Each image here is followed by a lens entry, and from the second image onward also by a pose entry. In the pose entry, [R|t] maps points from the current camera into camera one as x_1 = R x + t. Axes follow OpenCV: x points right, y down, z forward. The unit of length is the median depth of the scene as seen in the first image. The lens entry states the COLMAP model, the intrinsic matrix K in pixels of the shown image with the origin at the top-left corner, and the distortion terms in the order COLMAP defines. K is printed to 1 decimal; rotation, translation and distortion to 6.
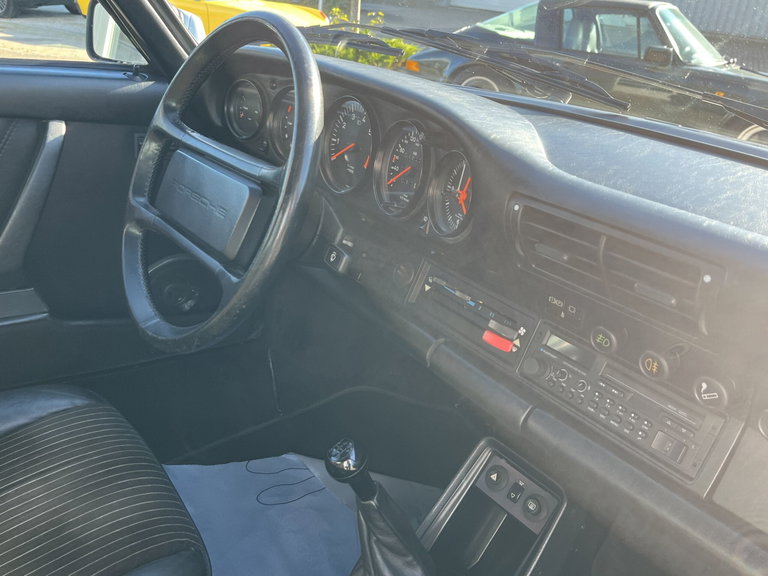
lens RADIAL K [[667.6, 0, 384.0], [0, 667.6, 288.0], [0, 0, 1]] dist [0.036989, -0.006308]
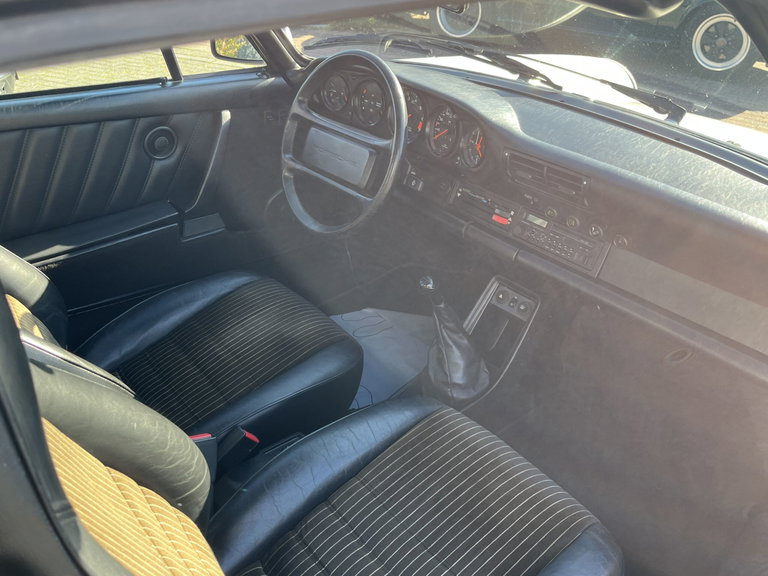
lens RADIAL K [[689.3, 0, 384.0], [0, 689.3, 288.0], [0, 0, 1]] dist [0.071184, 0.001401]
pose [[0.996353, -0.083906, 0.015532, -0.210052], [0.080985, 0.987155, 0.137718, -0.027452], [-0.026888, -0.135958, 0.990350, -0.990545]]
